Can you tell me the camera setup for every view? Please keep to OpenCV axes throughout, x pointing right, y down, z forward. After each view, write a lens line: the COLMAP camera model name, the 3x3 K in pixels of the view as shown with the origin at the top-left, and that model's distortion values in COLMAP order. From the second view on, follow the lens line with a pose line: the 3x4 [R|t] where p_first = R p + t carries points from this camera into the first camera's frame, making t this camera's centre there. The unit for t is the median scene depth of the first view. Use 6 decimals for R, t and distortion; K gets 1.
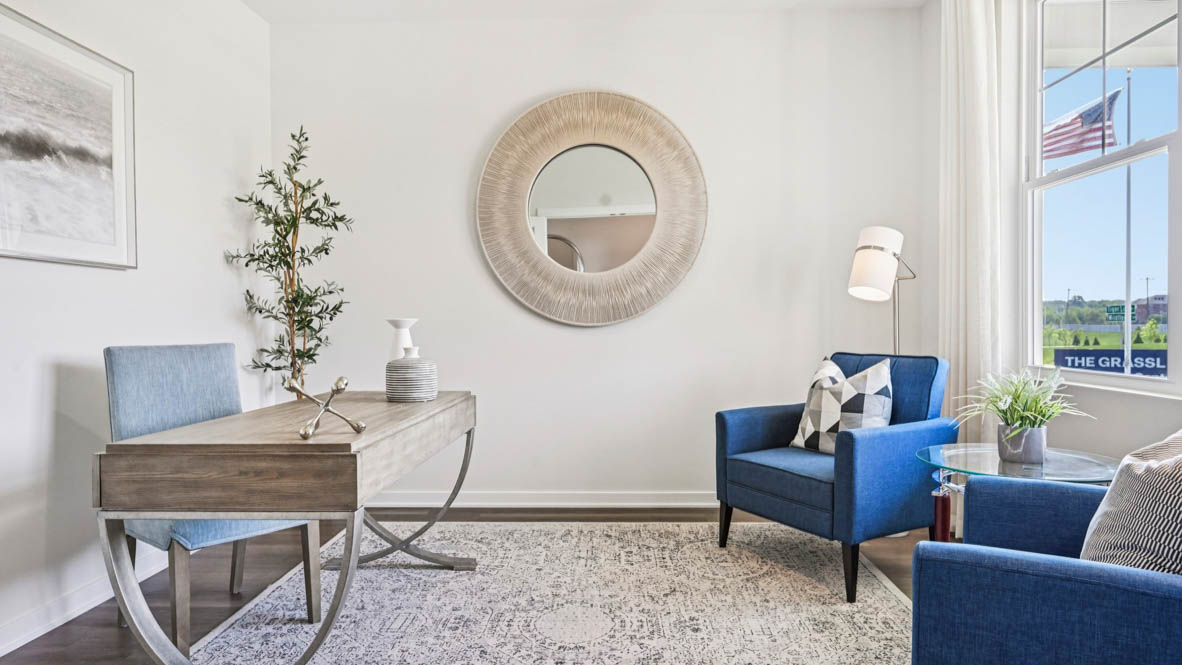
lens RADIAL K [[710.9, 0, 590.9], [0, 710.9, 334.2], [0, 0, 1]] dist [-0.003572, 0.004245]
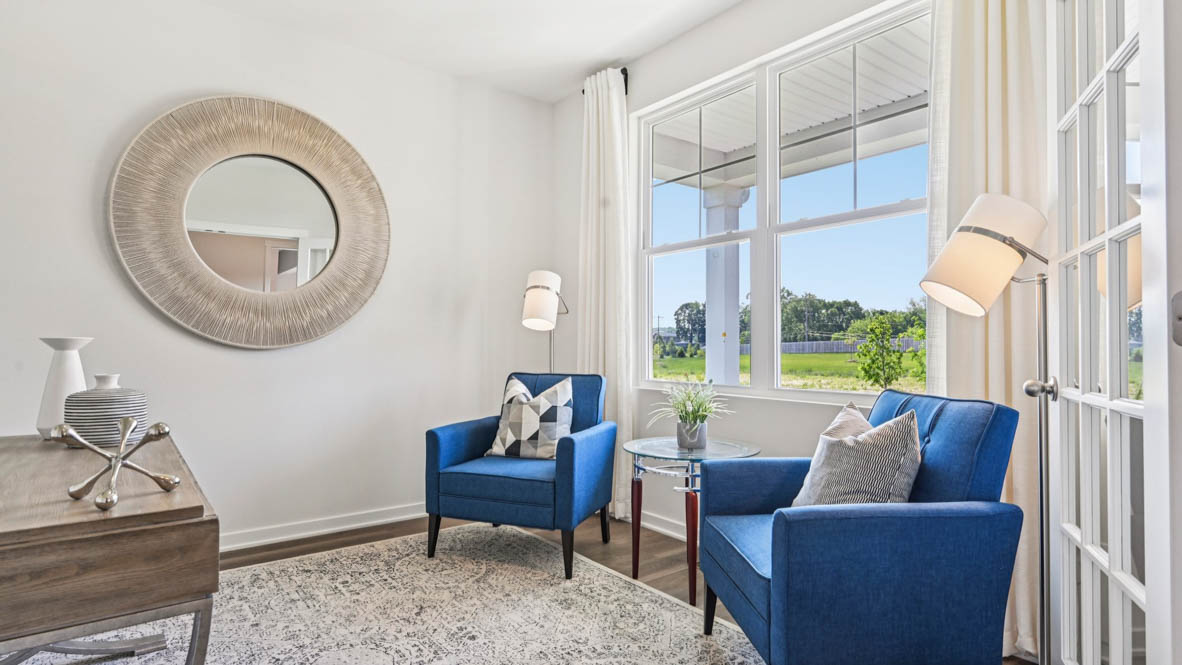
lens RADIAL K [[619.1, 0, 591.4], [0, 619.1, 333.9], [0, 0, 1]] dist [-0.001097, 0.001137]
pose [[0.765692, 0.023664, 0.642772, -0.242686], [0.000047, 0.999321, -0.036847, -0.001137], [-0.643207, 0.028244, 0.765171, 0.128624]]
